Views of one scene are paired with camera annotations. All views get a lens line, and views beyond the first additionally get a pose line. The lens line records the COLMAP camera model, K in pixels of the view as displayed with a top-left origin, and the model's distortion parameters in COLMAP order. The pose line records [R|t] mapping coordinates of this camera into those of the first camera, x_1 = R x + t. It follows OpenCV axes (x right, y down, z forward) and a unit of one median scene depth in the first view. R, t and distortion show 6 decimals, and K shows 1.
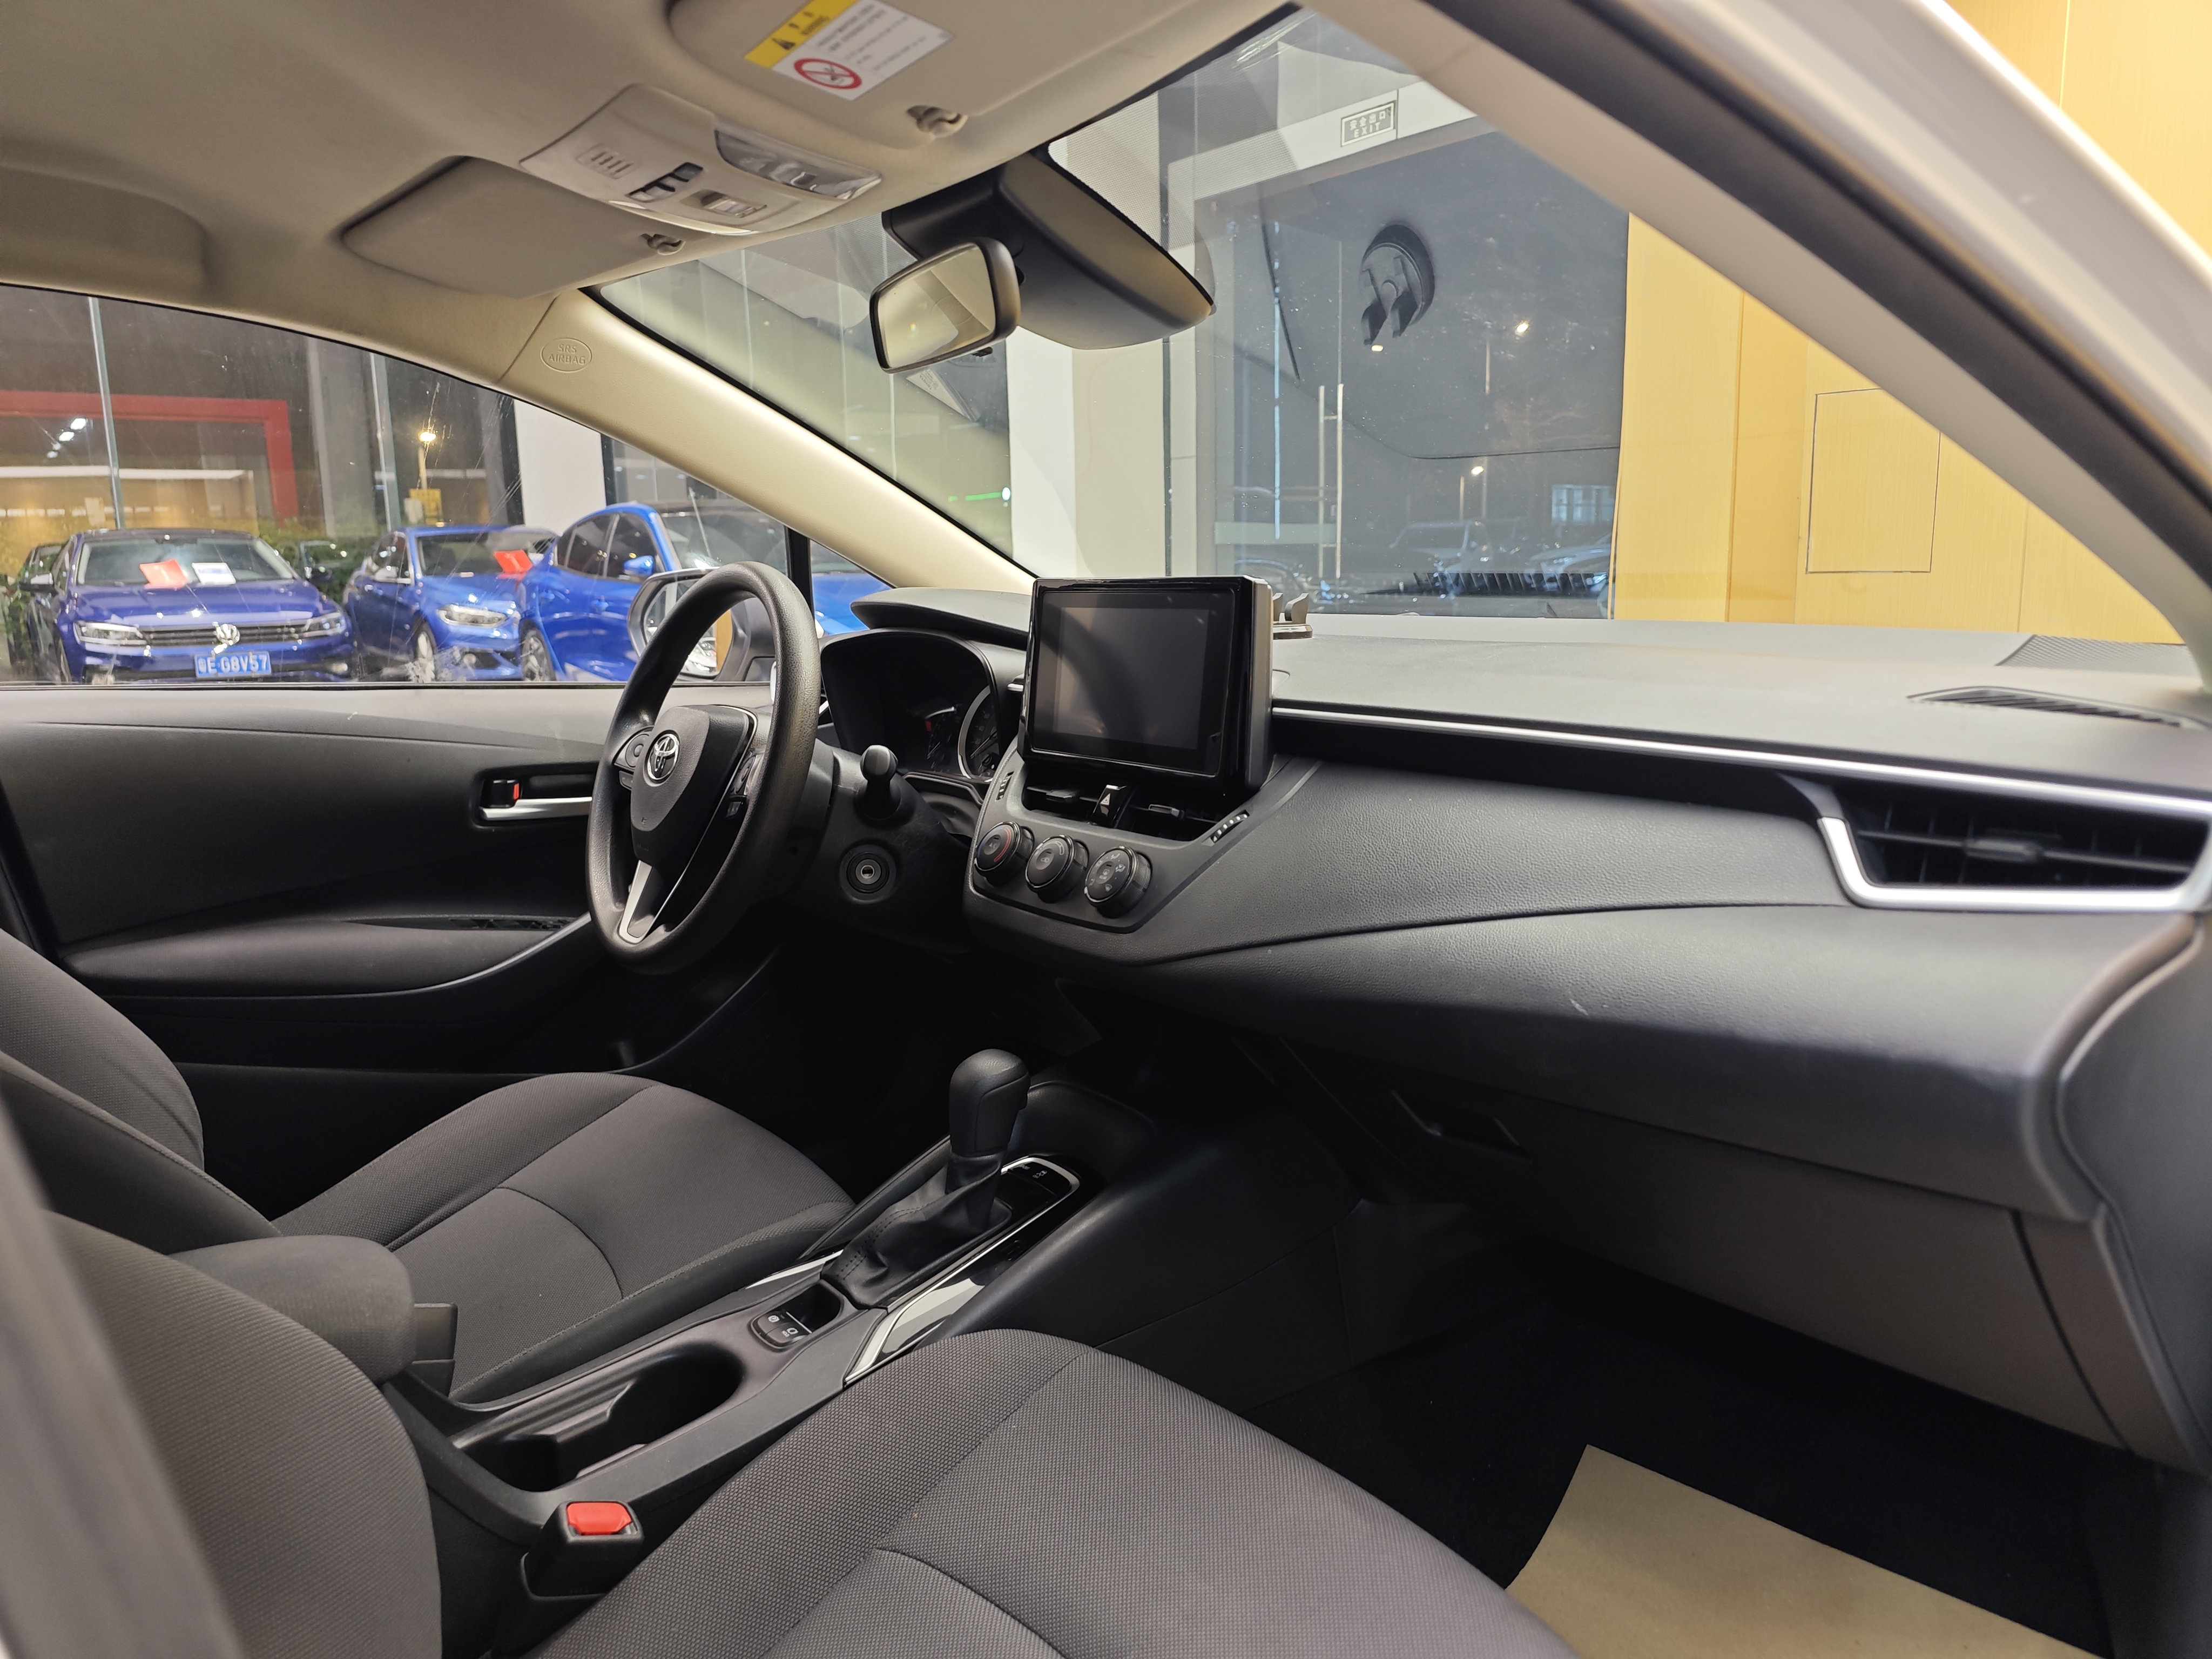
lens RADIAL K [[1525.1, 0, 1129.3], [0, 1525.1, 828.0], [0, 0, 1]] dist [0.048606, -0.045548]
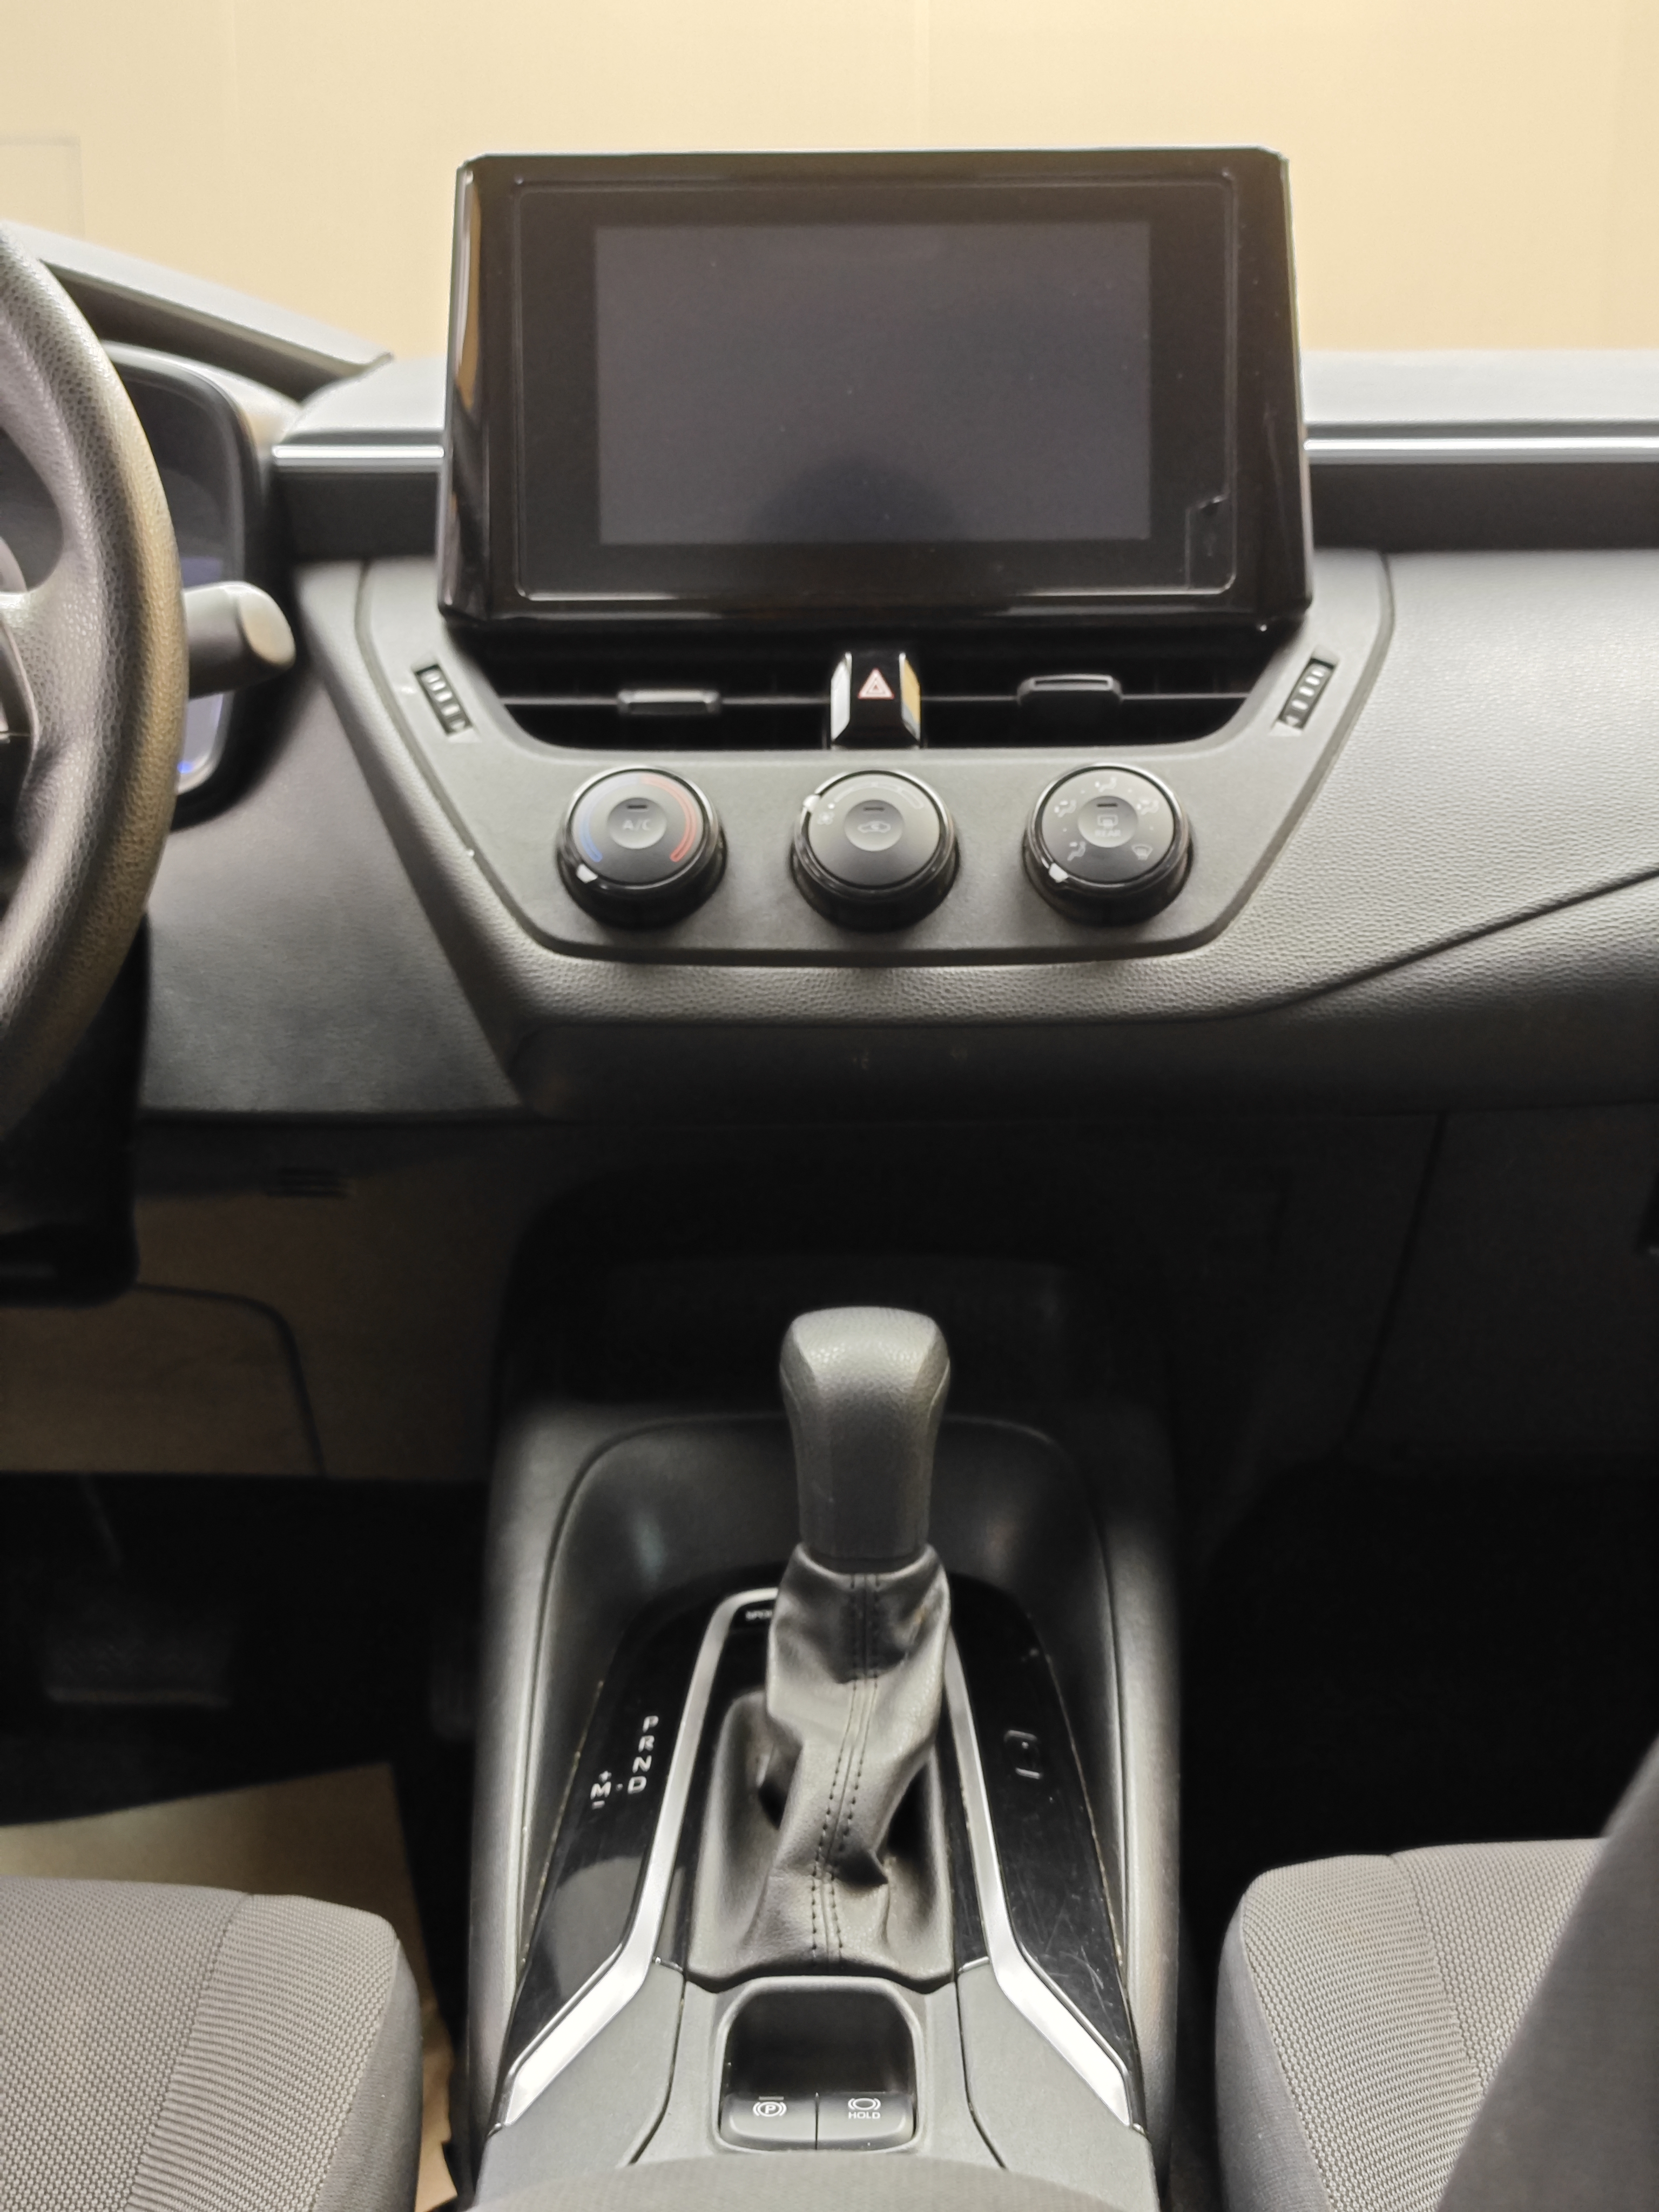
lens RADIAL K [[3081.1, 0, 900.5], [0, 3081.1, 1126.2], [0, 0, 1]] dist [0.052402, 0.000000]
pose [[0.626780, -0.133558, 0.767665, -0.725913], [0.130775, 0.989257, 0.065336, 0.049515], [-0.768144, 0.059440, 0.637512, 0.500845]]
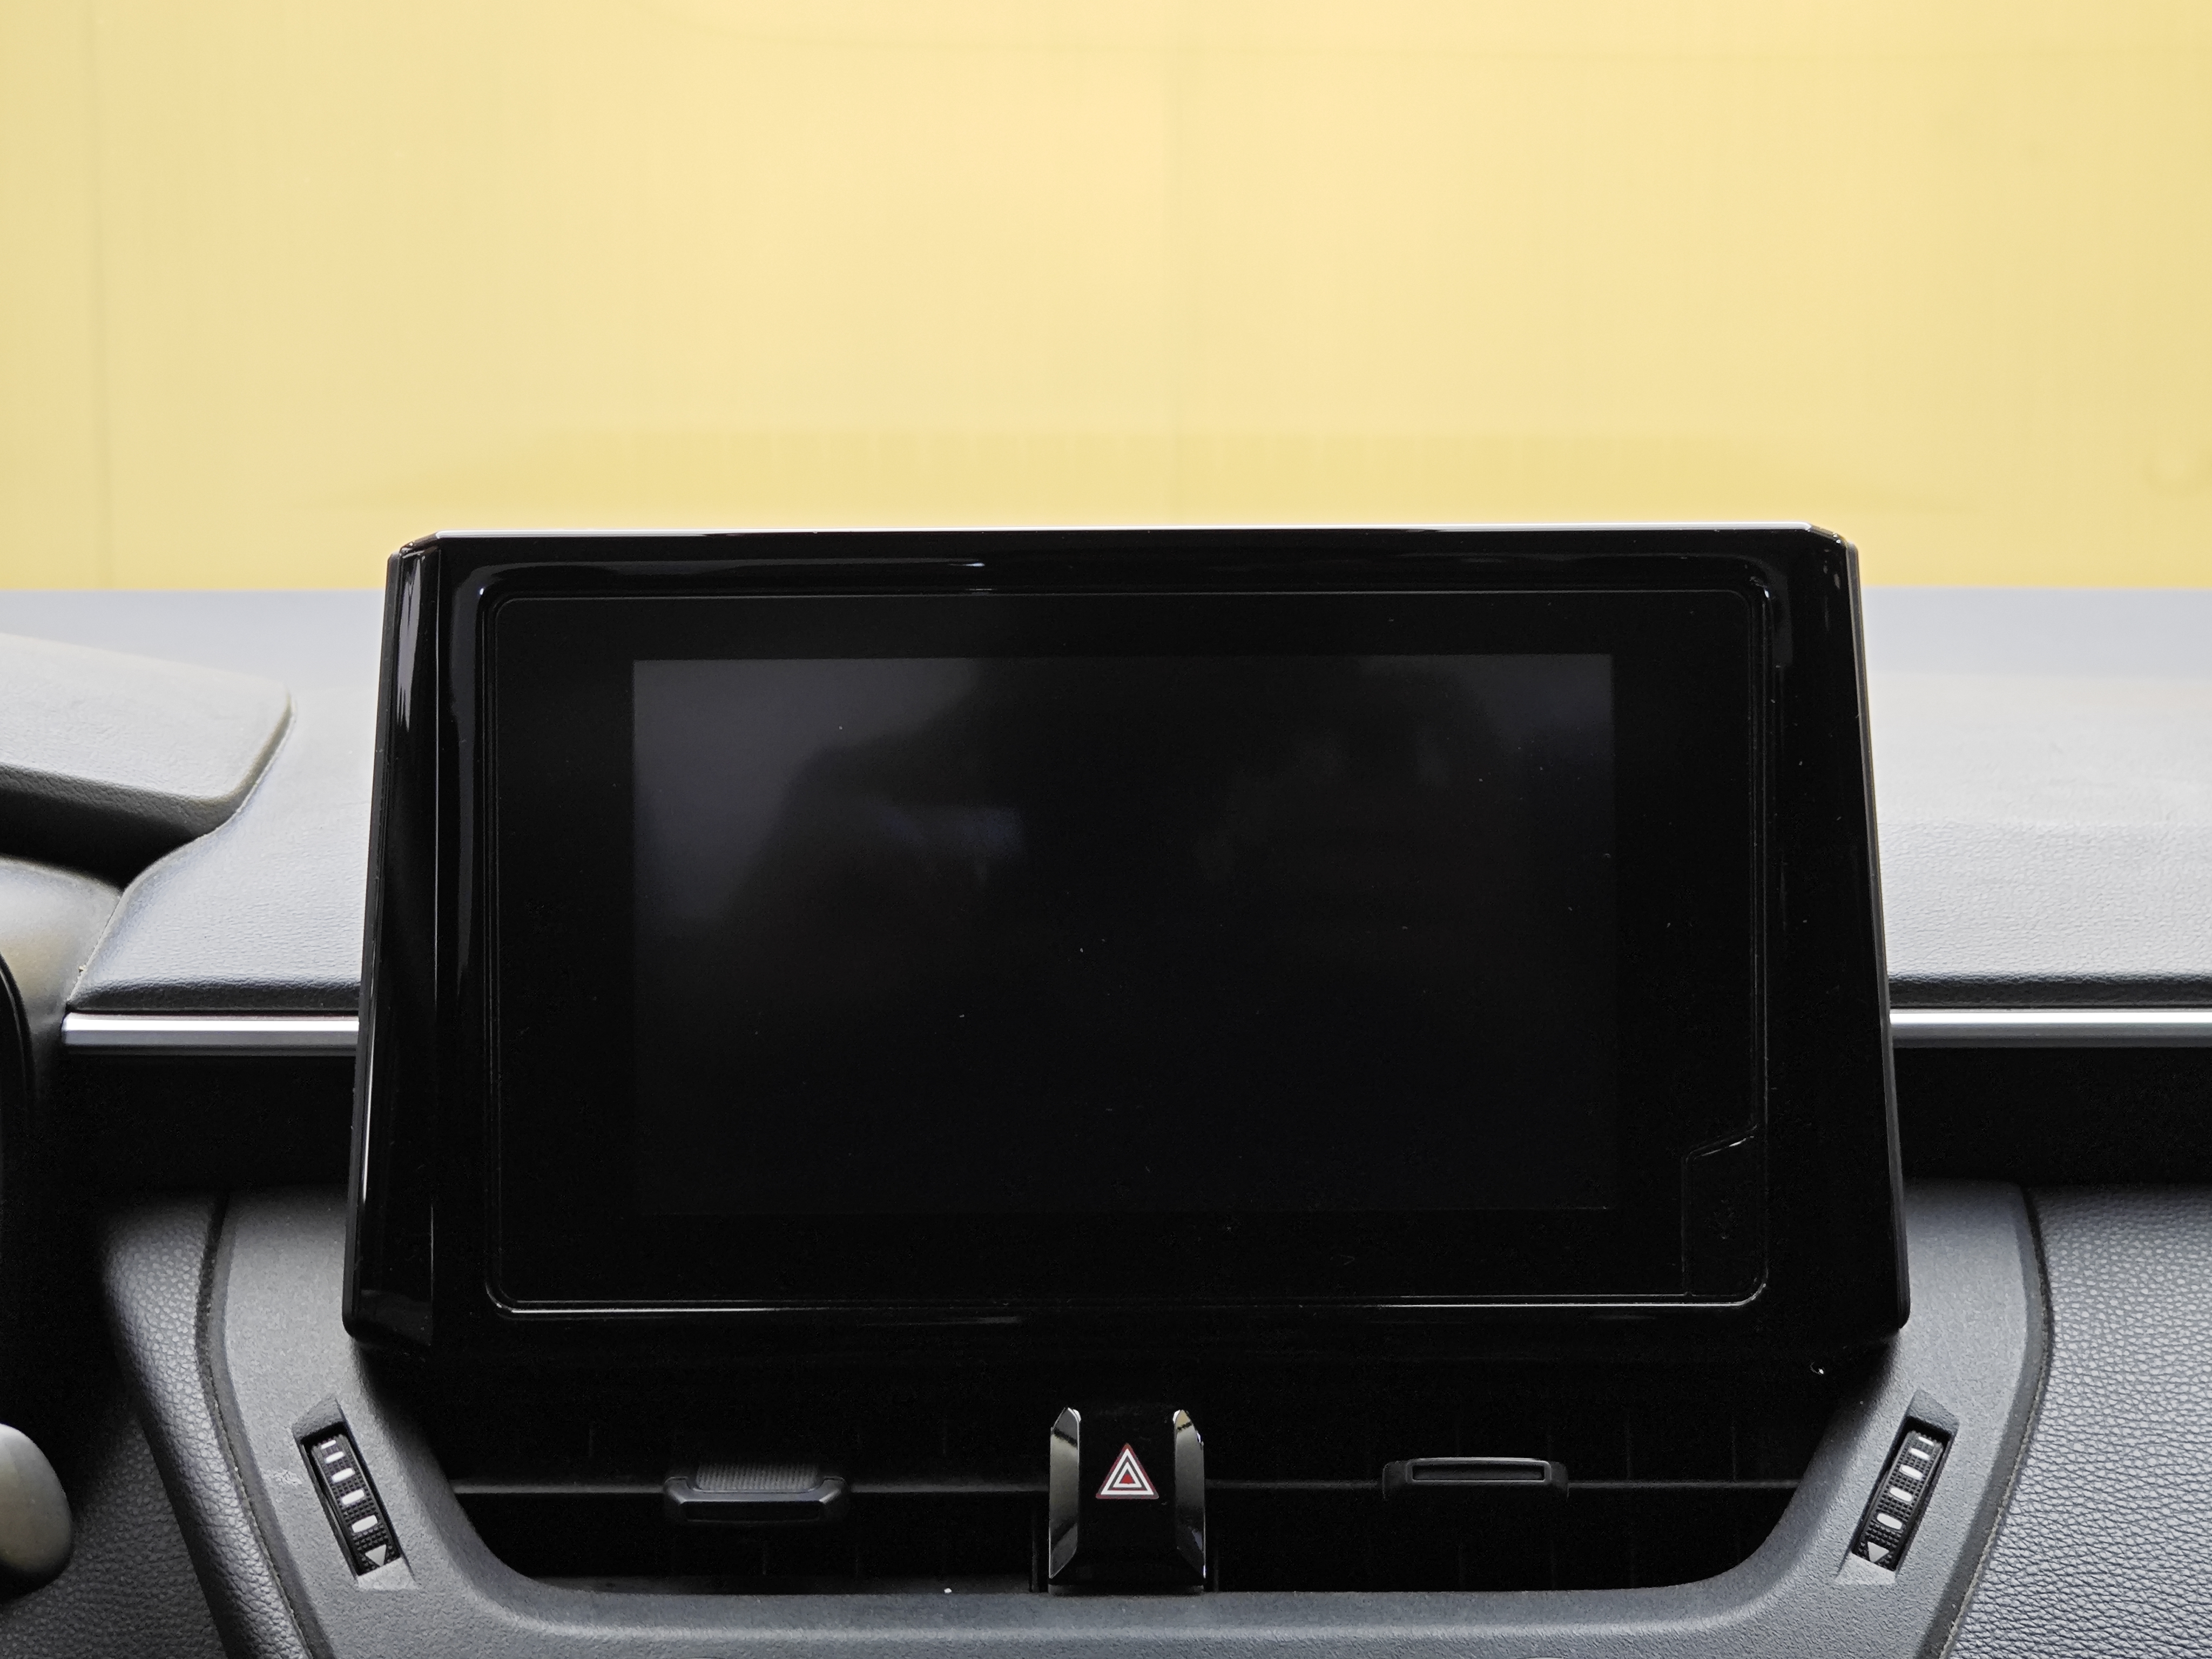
lens RADIAL K [[4789.9, 0, 1150.5], [0, 4789.9, 704.5], [0, 0, 1]] dist [0.011920, 0.000000]
pose [[0.626174, -0.066955, 0.776803, -0.615556], [0.126964, 0.991764, -0.016861, -0.131618], [-0.769276, 0.109184, 0.629518, 0.566455]]
